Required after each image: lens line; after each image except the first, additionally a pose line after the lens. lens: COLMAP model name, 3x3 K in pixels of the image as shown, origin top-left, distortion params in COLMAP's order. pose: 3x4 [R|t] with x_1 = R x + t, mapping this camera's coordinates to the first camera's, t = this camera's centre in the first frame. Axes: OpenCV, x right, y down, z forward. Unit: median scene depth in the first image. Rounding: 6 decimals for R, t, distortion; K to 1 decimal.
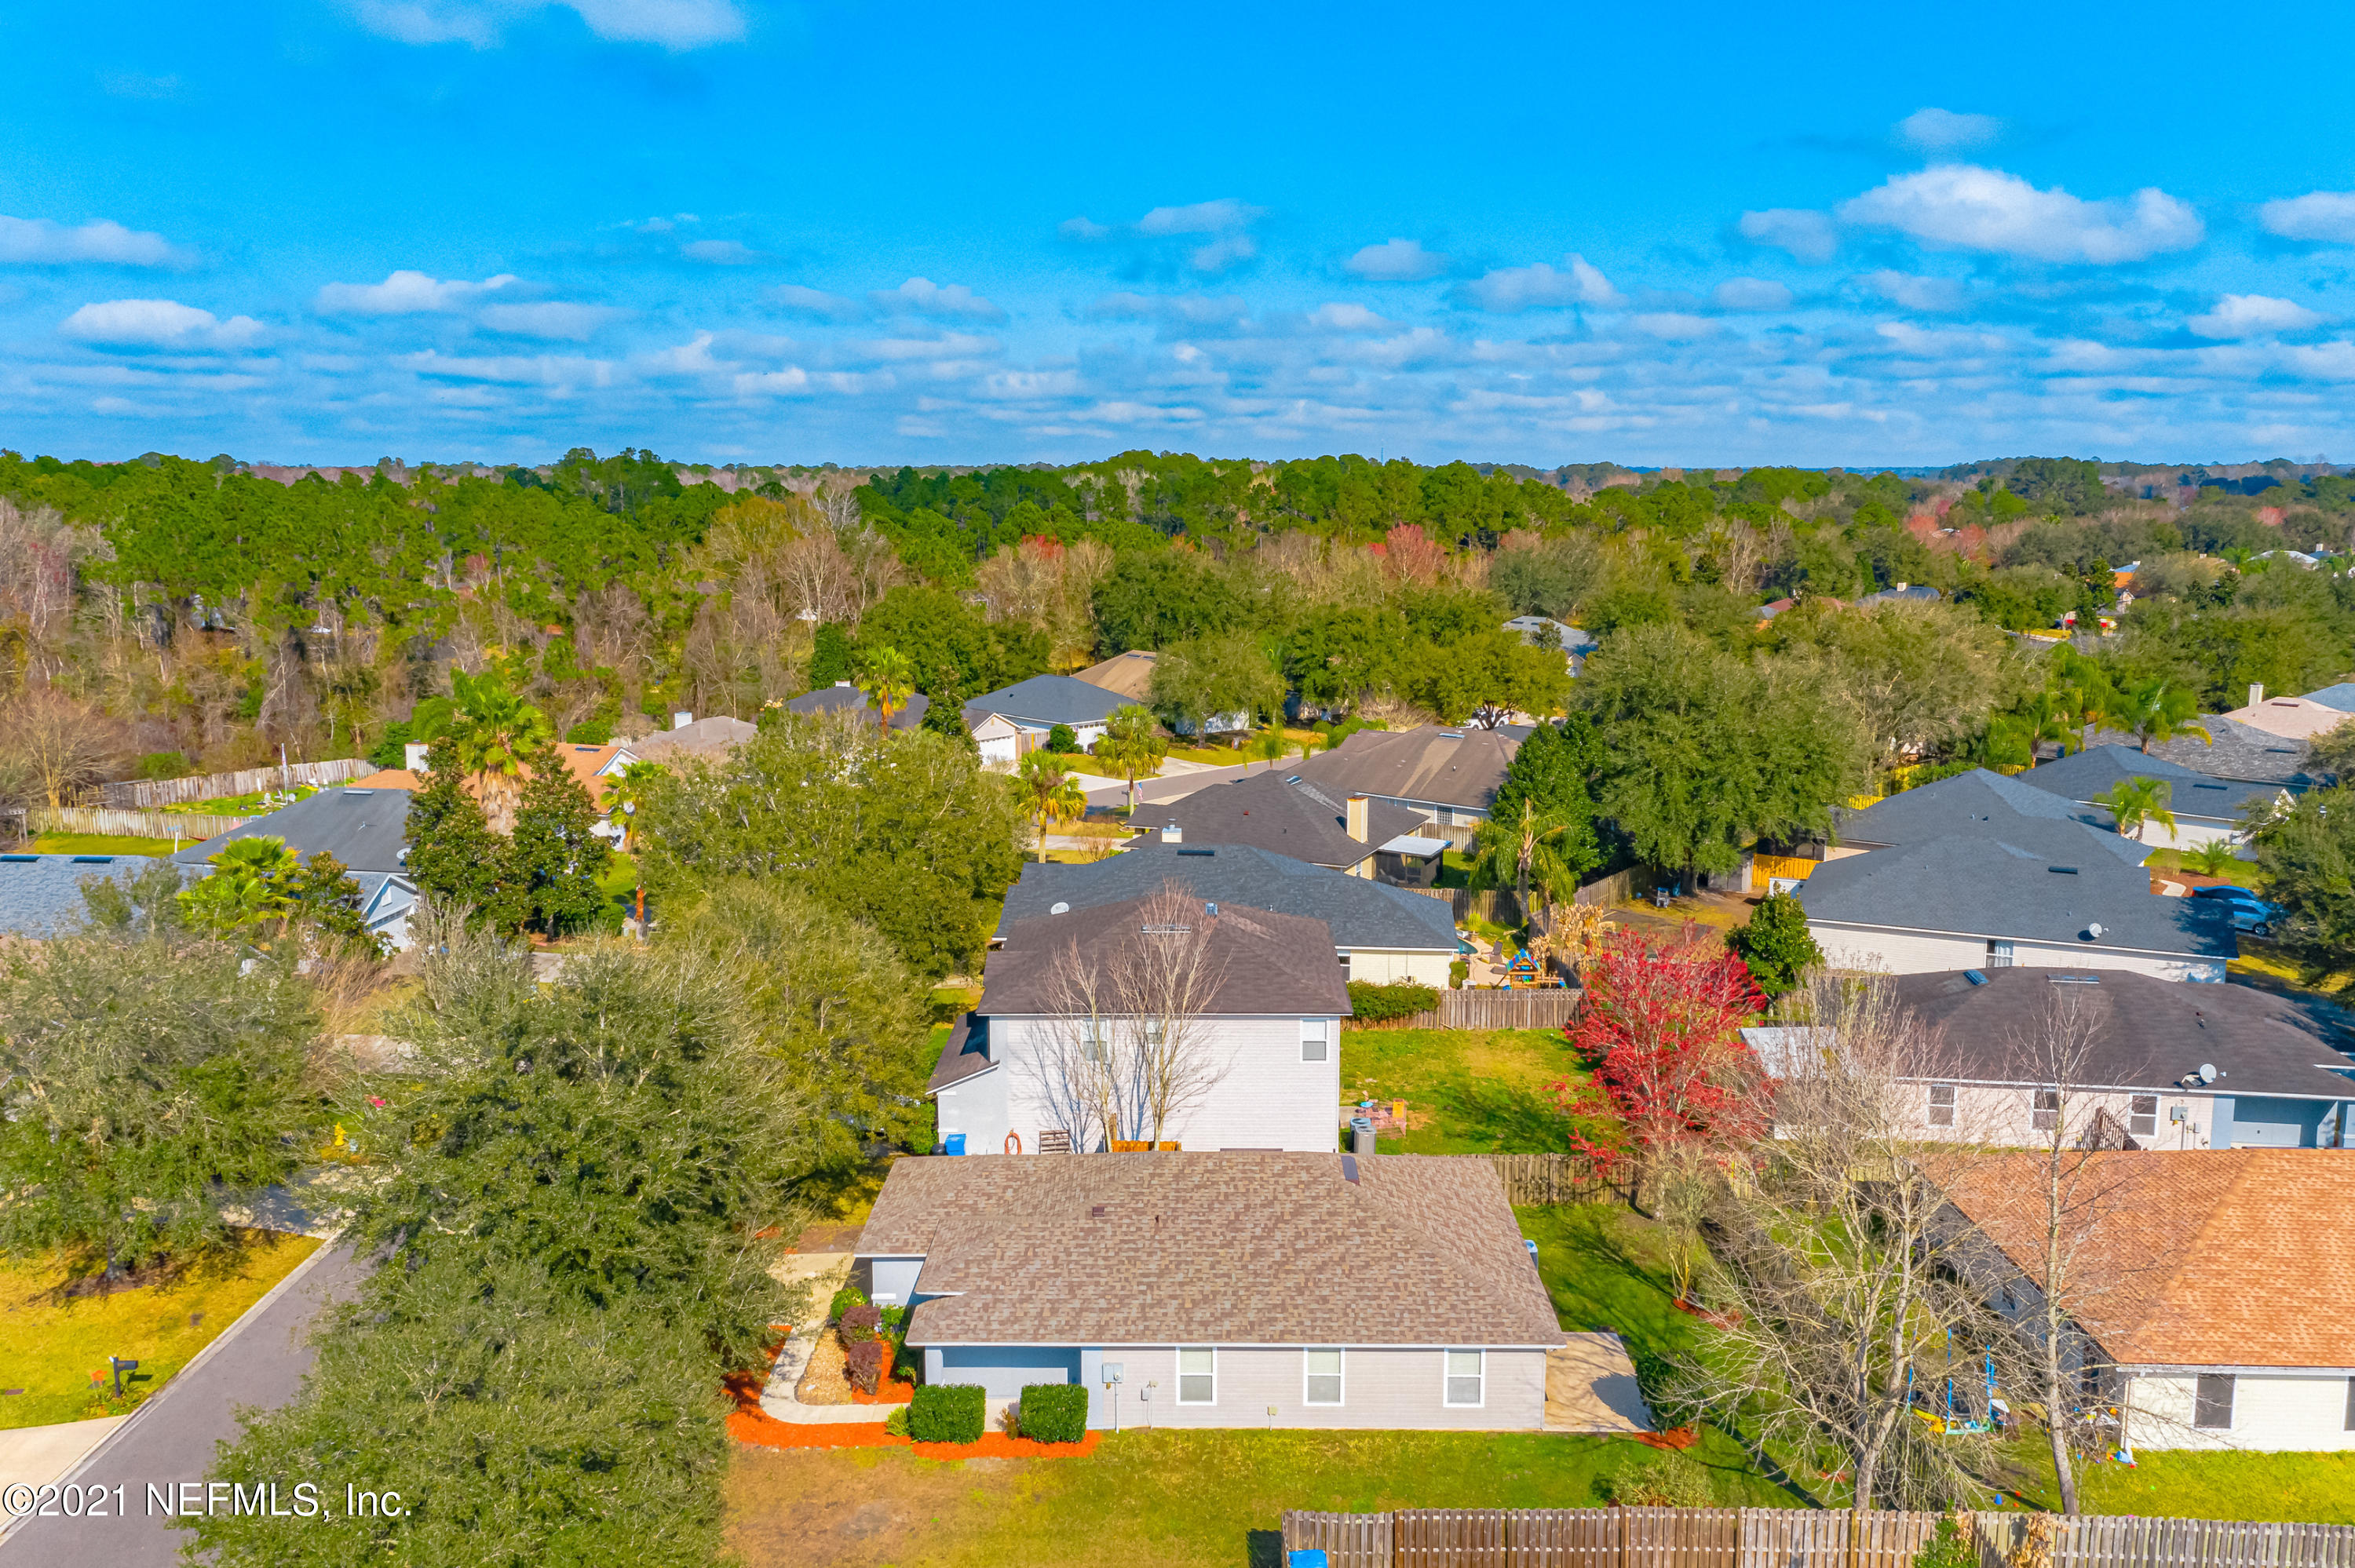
lens RADIAL K [[1857.3, 0, 1188.6], [0, 1857.3, 786.9], [0, 0, 1]] dist [0.035863, 0.003781]
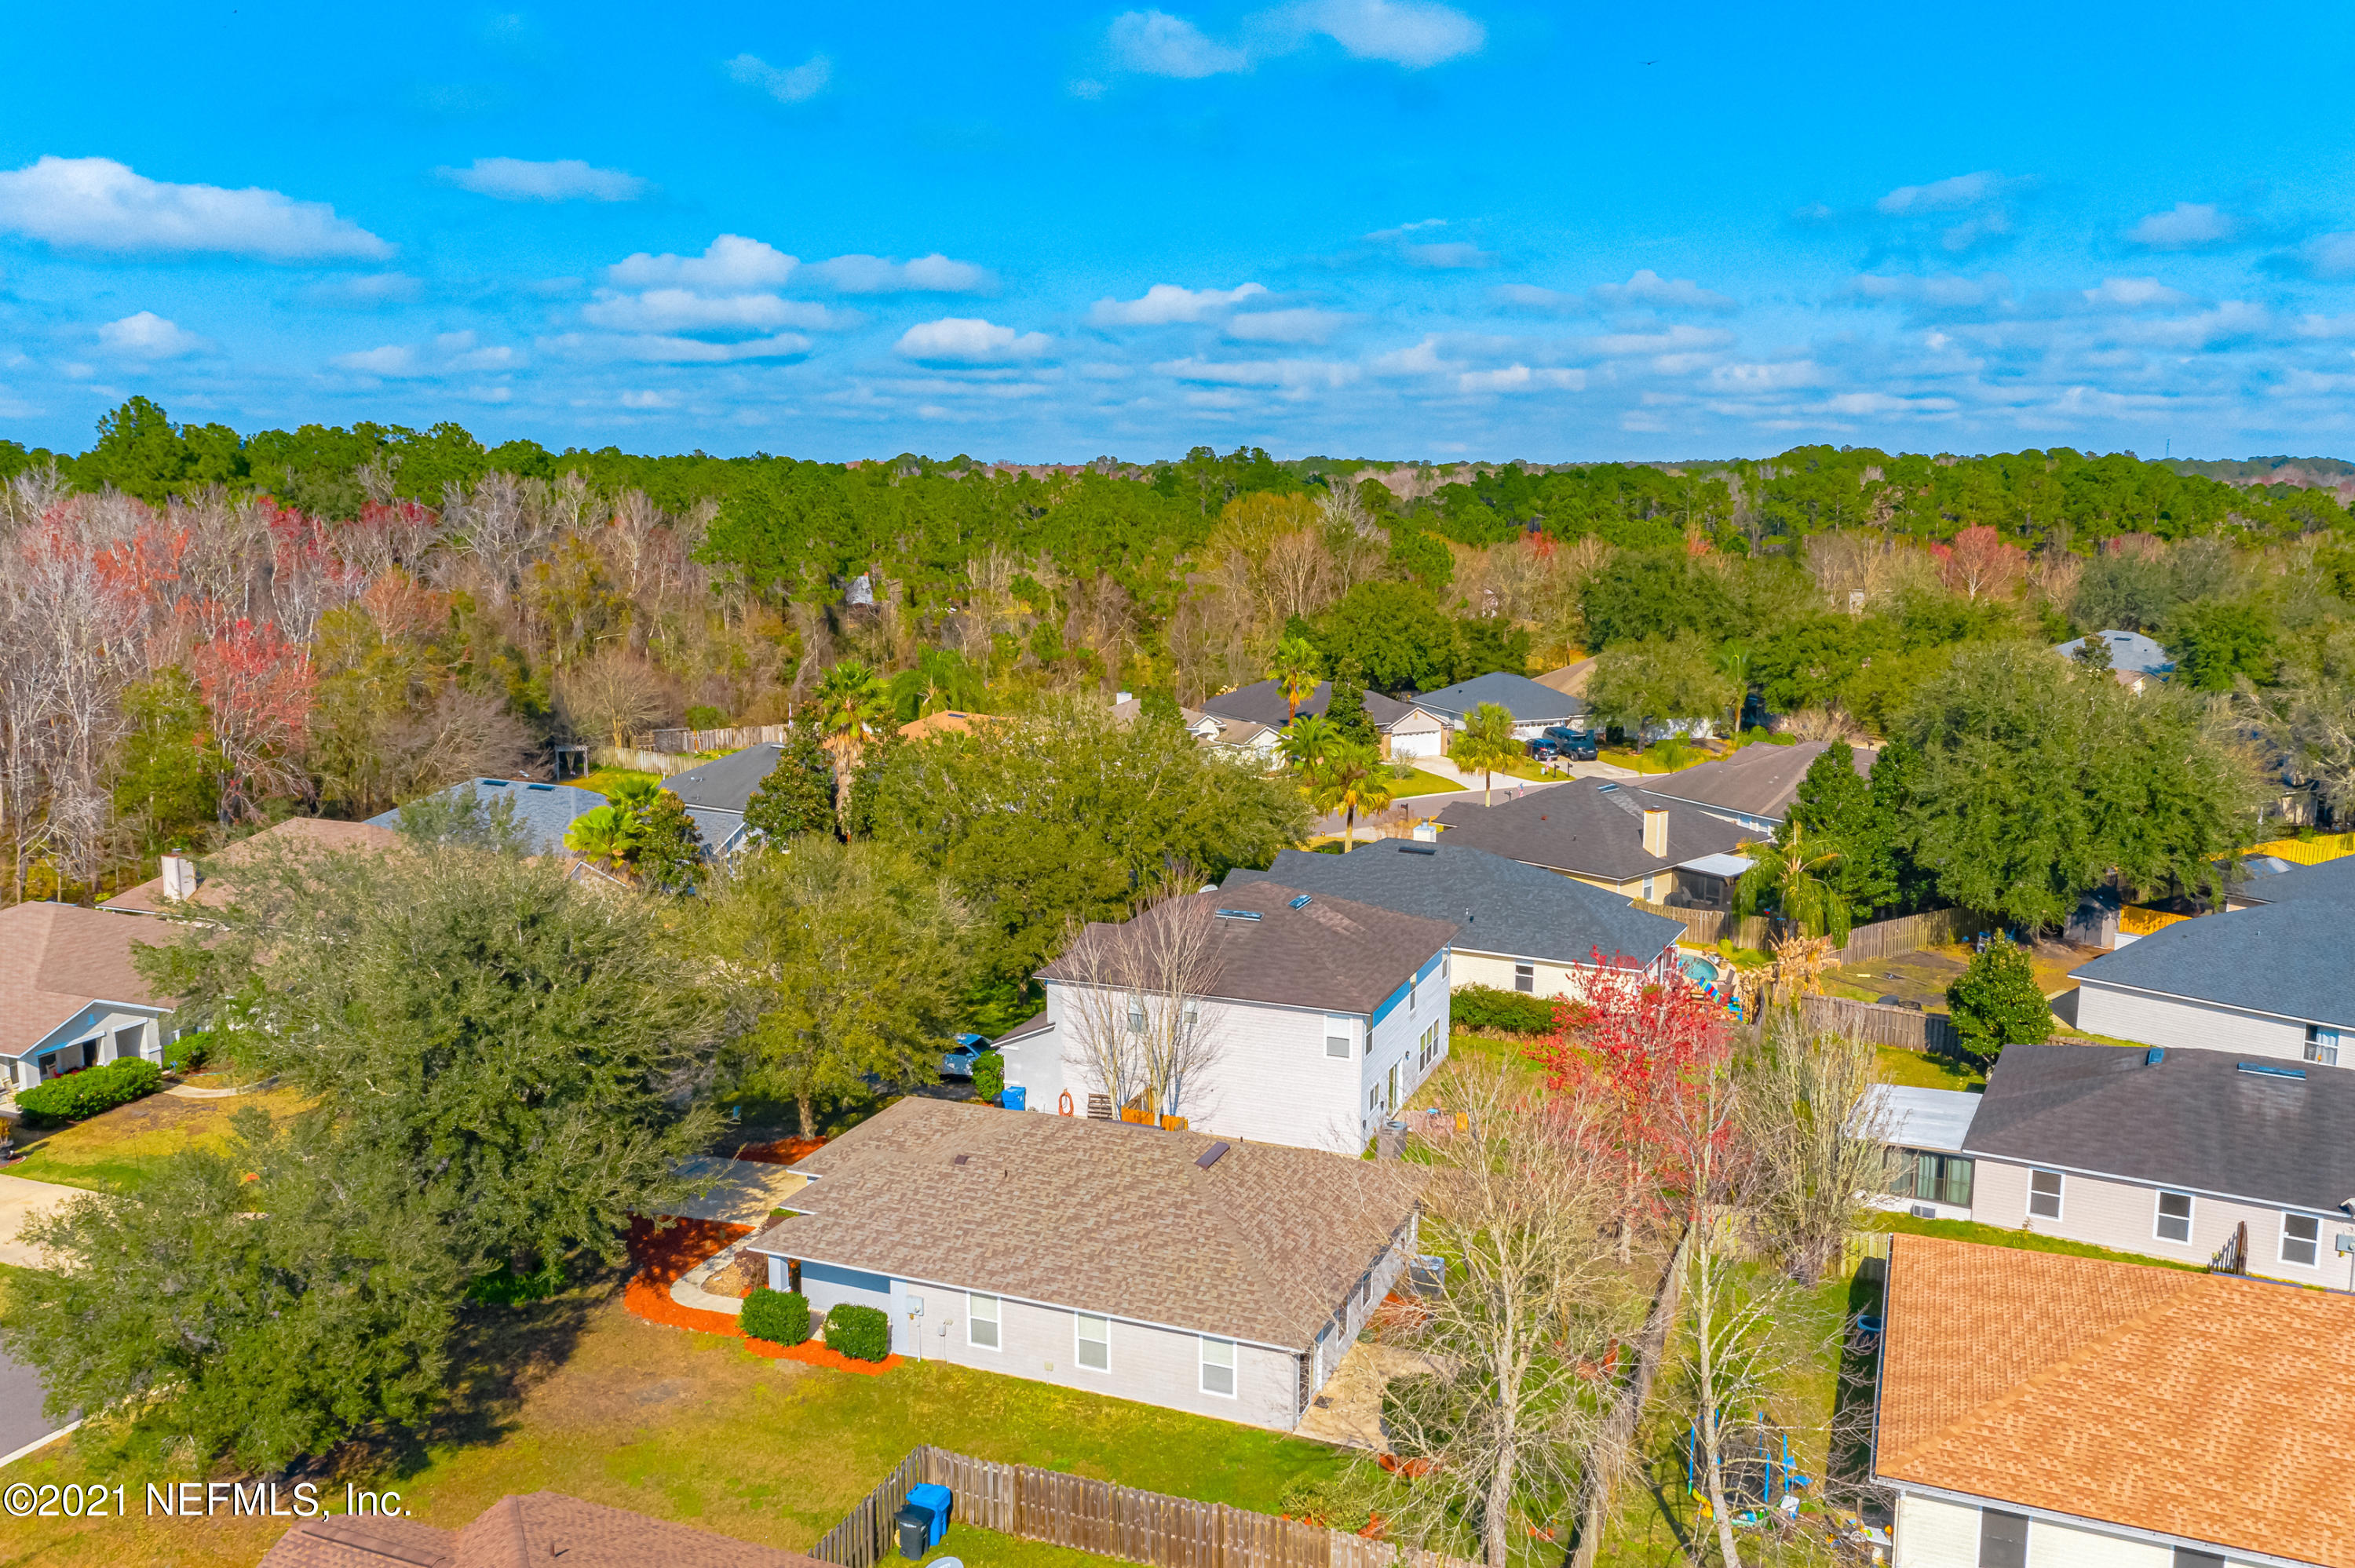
lens RADIAL K [[1857.3, 0, 1186.5], [0, 1857.3, 762.9], [0, 0, 1]] dist [0.035863, 0.003781]
pose [[0.930193, 0.059055, -0.362288, 0.146466], [-0.062890, 0.998020, 0.001212, -0.002950], [0.361642, 0.021657, 0.932065, 0.014109]]
